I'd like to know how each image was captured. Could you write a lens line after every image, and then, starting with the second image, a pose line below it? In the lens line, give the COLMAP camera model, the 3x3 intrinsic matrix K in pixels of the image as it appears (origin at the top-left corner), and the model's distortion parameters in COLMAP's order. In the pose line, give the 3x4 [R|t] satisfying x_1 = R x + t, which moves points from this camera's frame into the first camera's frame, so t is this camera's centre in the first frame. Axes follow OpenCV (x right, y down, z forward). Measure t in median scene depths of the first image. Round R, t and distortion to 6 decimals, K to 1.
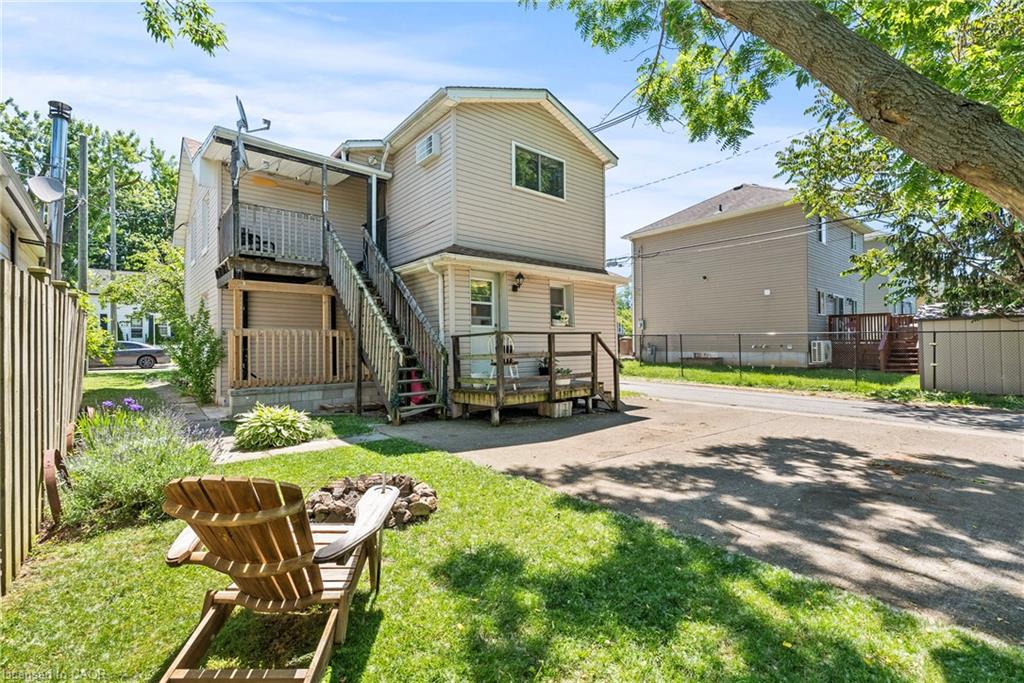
lens RADIAL K [[454.7, 0, 515.1], [0, 454.7, 345.7], [0, 0, 1]] dist [-0.003697, -0.000106]
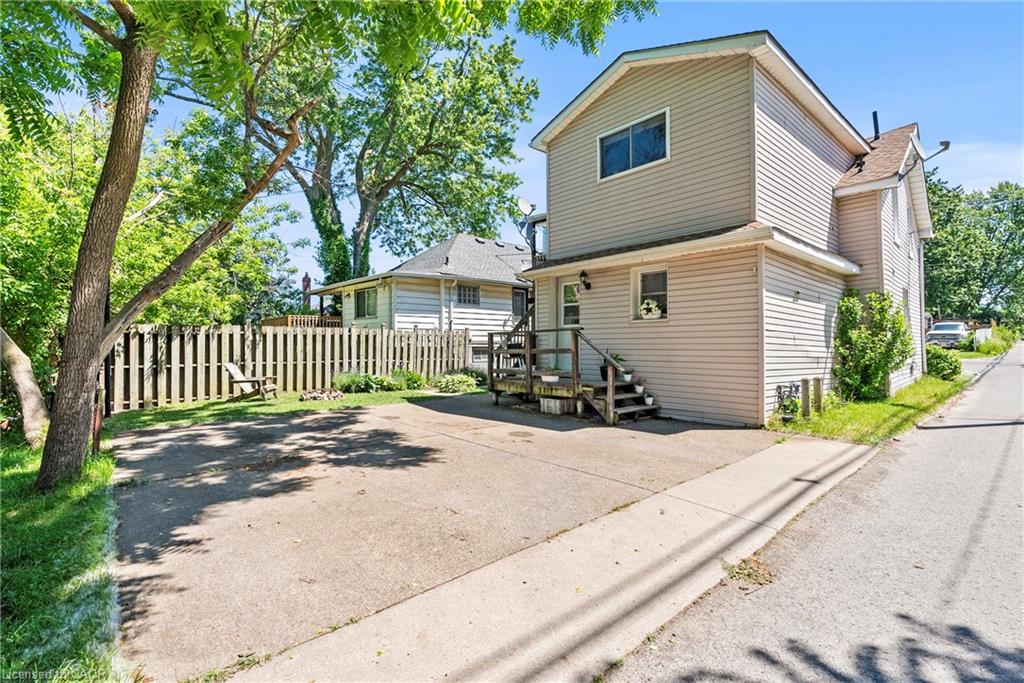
lens RADIAL K [[459.2, 0, 508.6], [0, 459.2, 349.6], [0, 0, 1]] dist [-0.004293, -0.000220]
pose [[0.035848, 0.012474, -0.999279, 0.987341], [0.007445, 0.999891, 0.012749, 0.000633], [0.999330, -0.007896, 0.035751, 0.761694]]
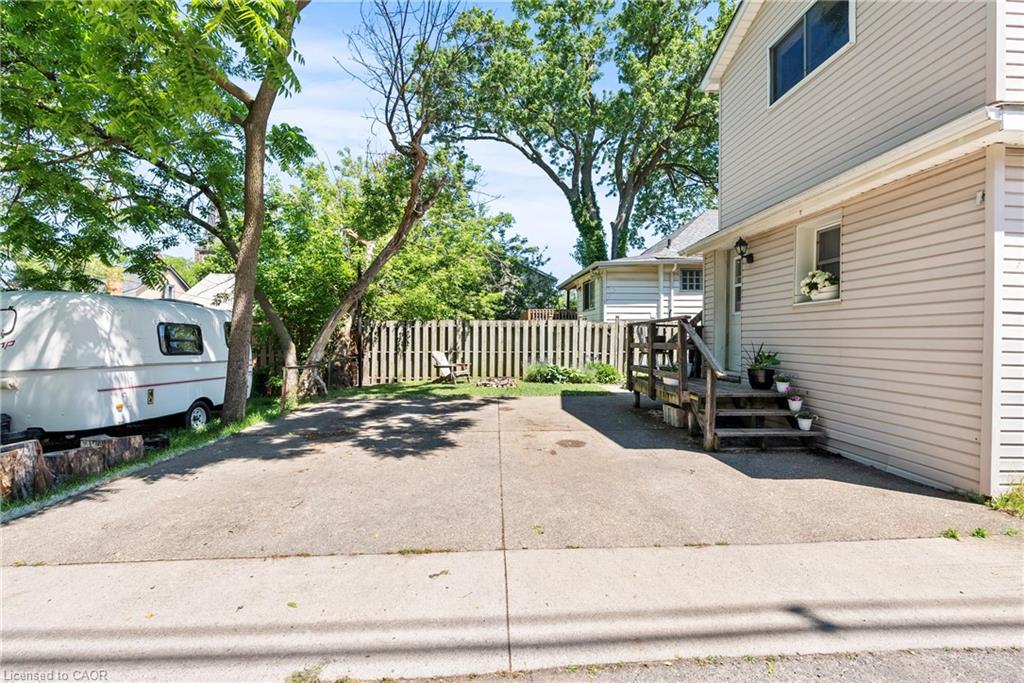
lens RADIAL K [[454.7, 0, 515.1], [0, 454.7, 345.7], [0, 0, 1]] dist [-0.003697, -0.000106]
pose [[-0.591480, 0.018757, -0.806101, 0.801331], [0.003540, 0.999780, 0.020666, -0.000482], [0.806312, 0.009369, -0.591417, 1.098609]]
